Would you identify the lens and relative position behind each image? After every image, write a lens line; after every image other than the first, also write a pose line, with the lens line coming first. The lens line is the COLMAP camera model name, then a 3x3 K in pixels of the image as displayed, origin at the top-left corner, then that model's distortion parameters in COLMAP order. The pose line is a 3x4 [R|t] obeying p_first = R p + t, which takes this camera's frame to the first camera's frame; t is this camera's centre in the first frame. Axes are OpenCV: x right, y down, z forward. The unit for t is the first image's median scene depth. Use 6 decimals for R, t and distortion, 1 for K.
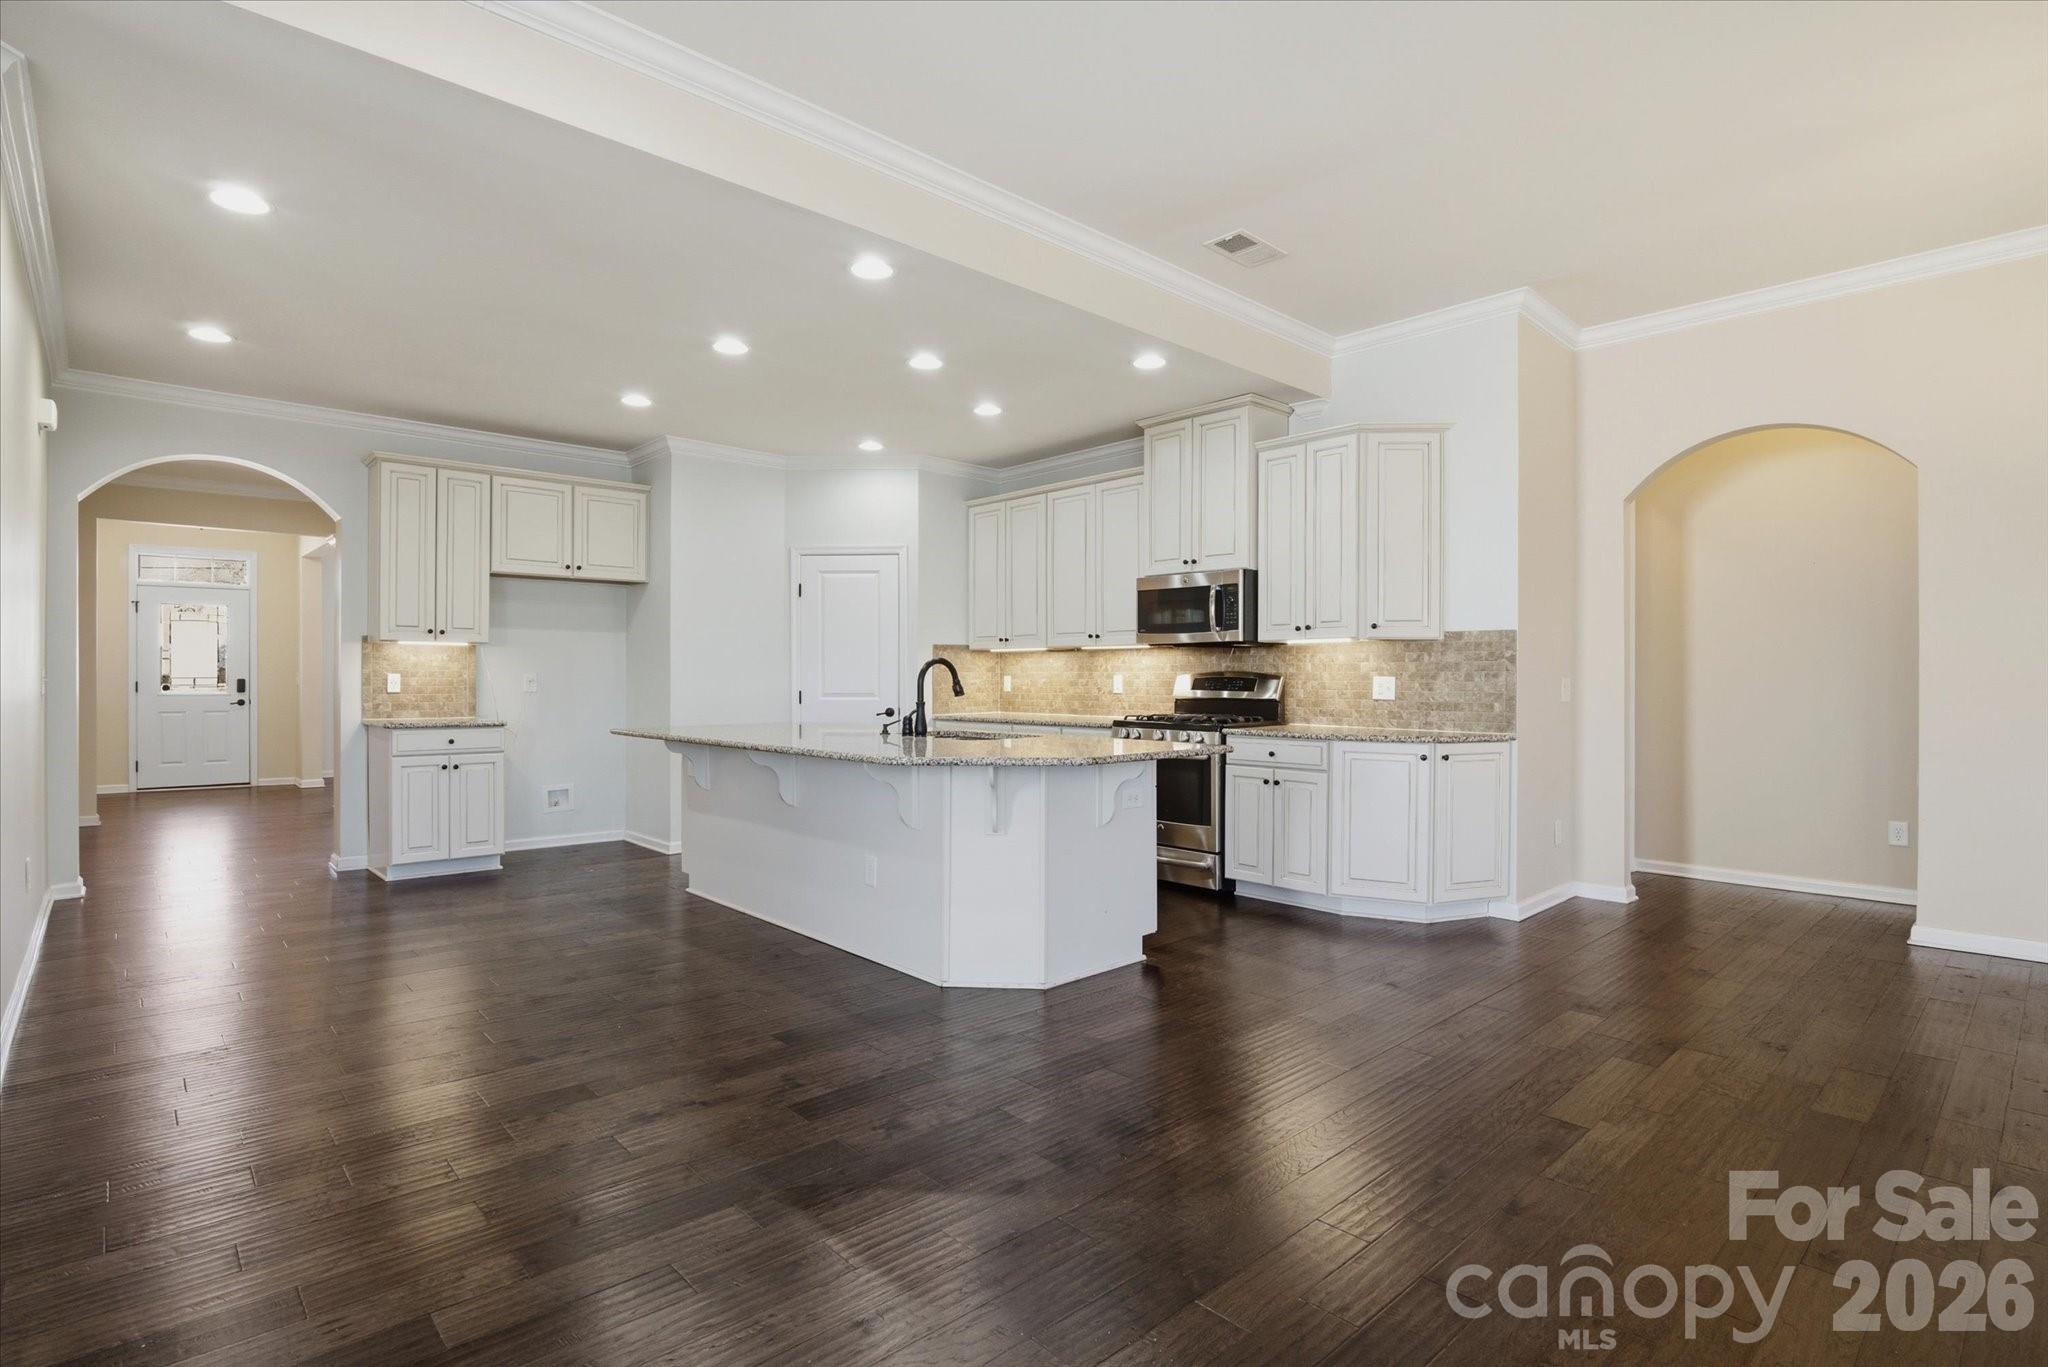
lens RADIAL K [[1003.0, 0, 1012.0], [0, 1003.0, 673.2], [0, 0, 1]] dist [-0.022092, -0.000906]
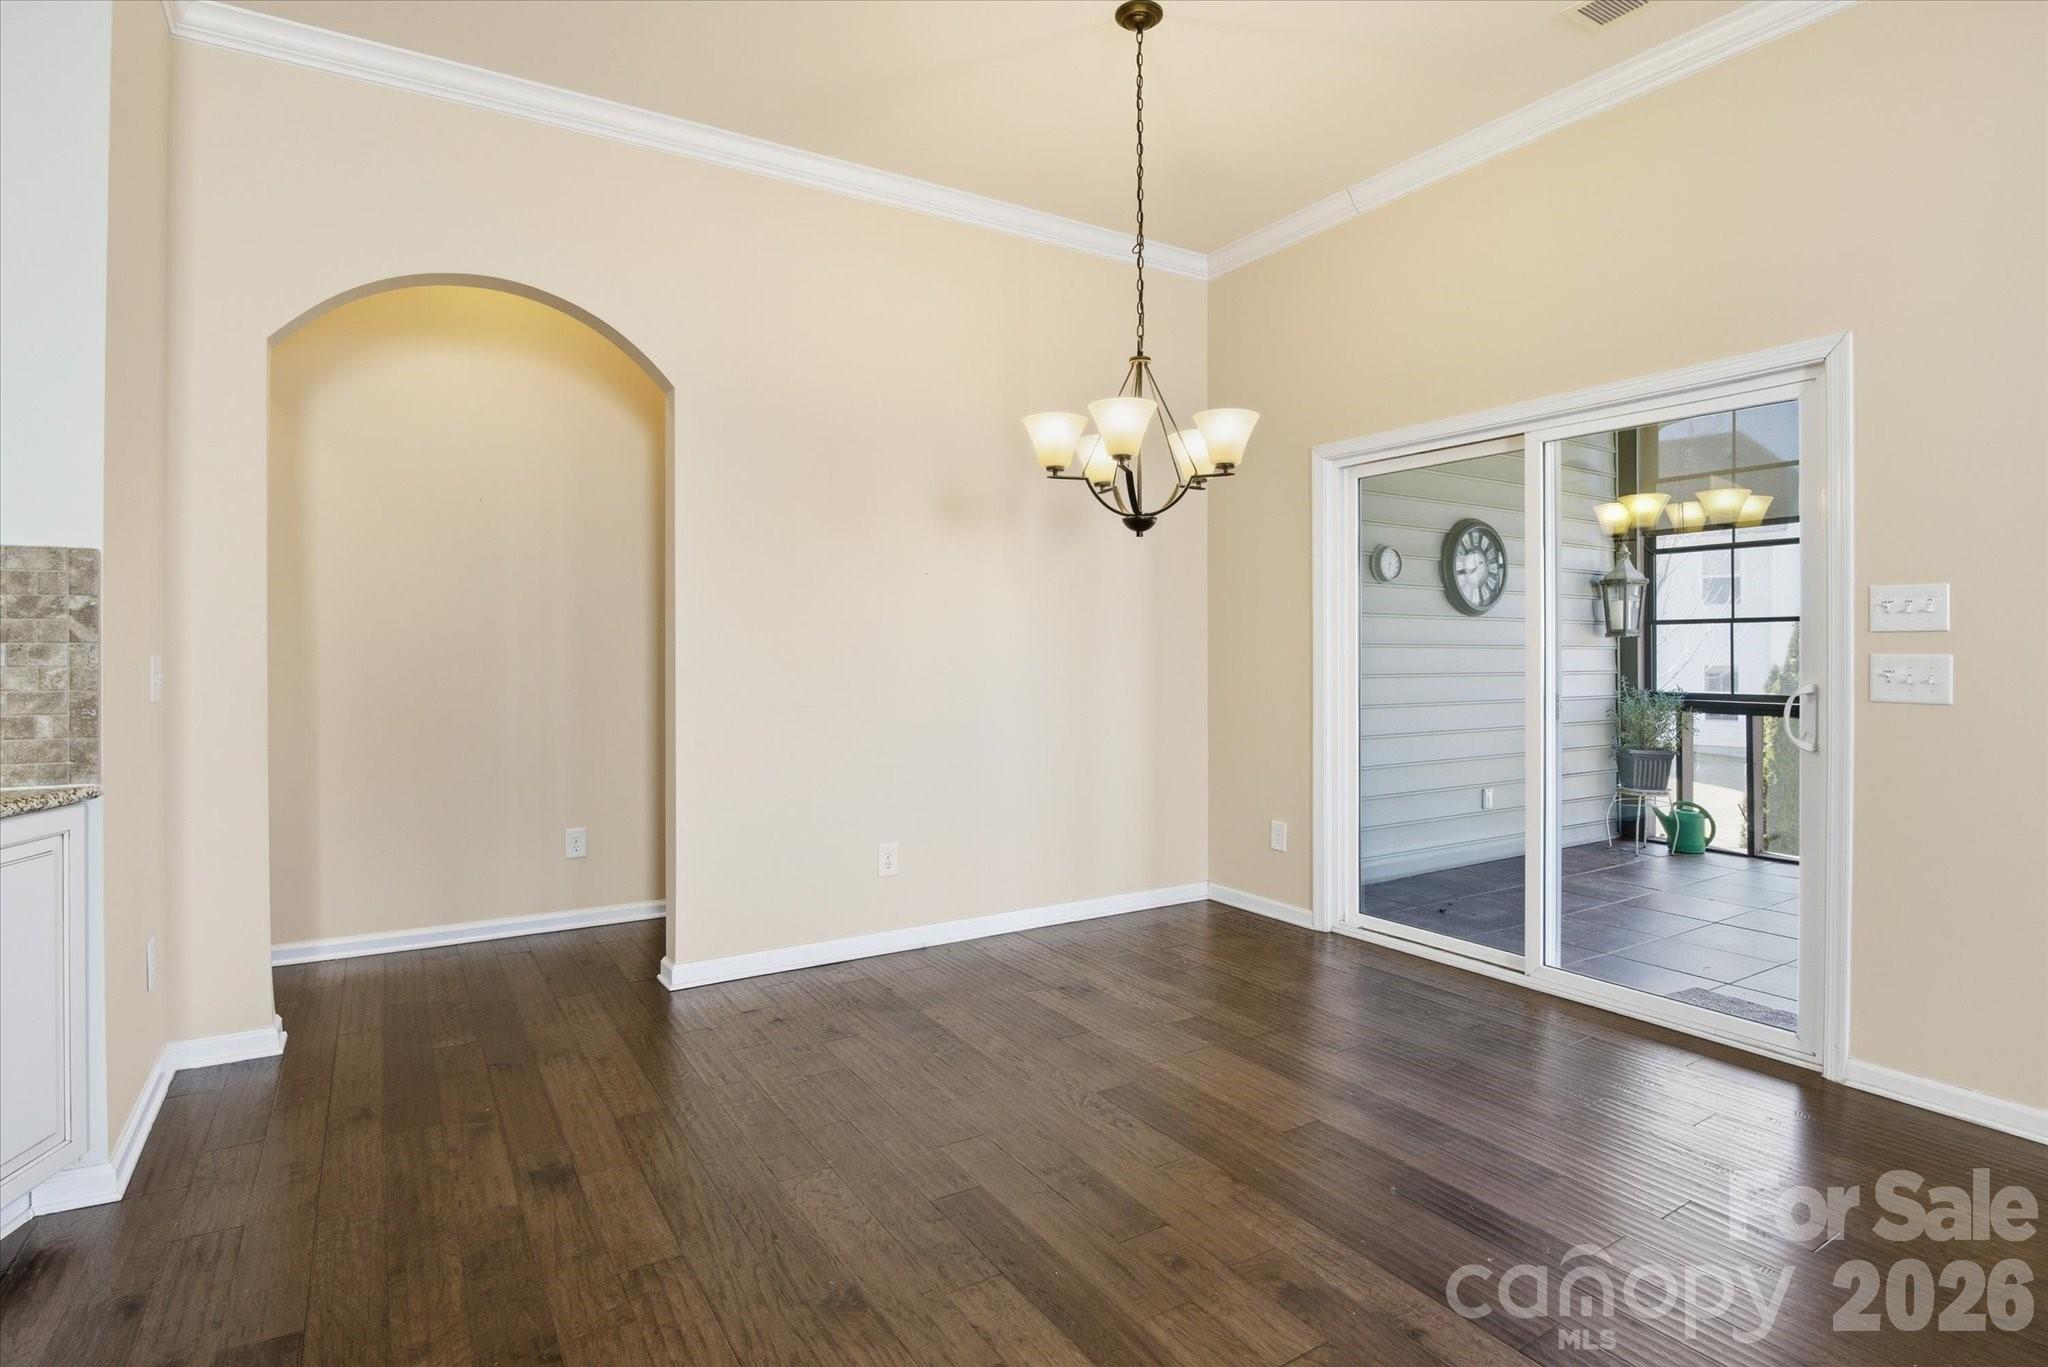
lens RADIAL K [[1036.9, 0, 1017.9], [0, 1036.9, 650.0], [0, 0, 1]] dist [-0.023805, -0.000007]
pose [[0.181243, -0.002008, 0.983436, 0.116624], [-0.004247, 0.999987, 0.002824, -0.001435], [-0.983429, -0.004688, 0.181232, 0.447345]]
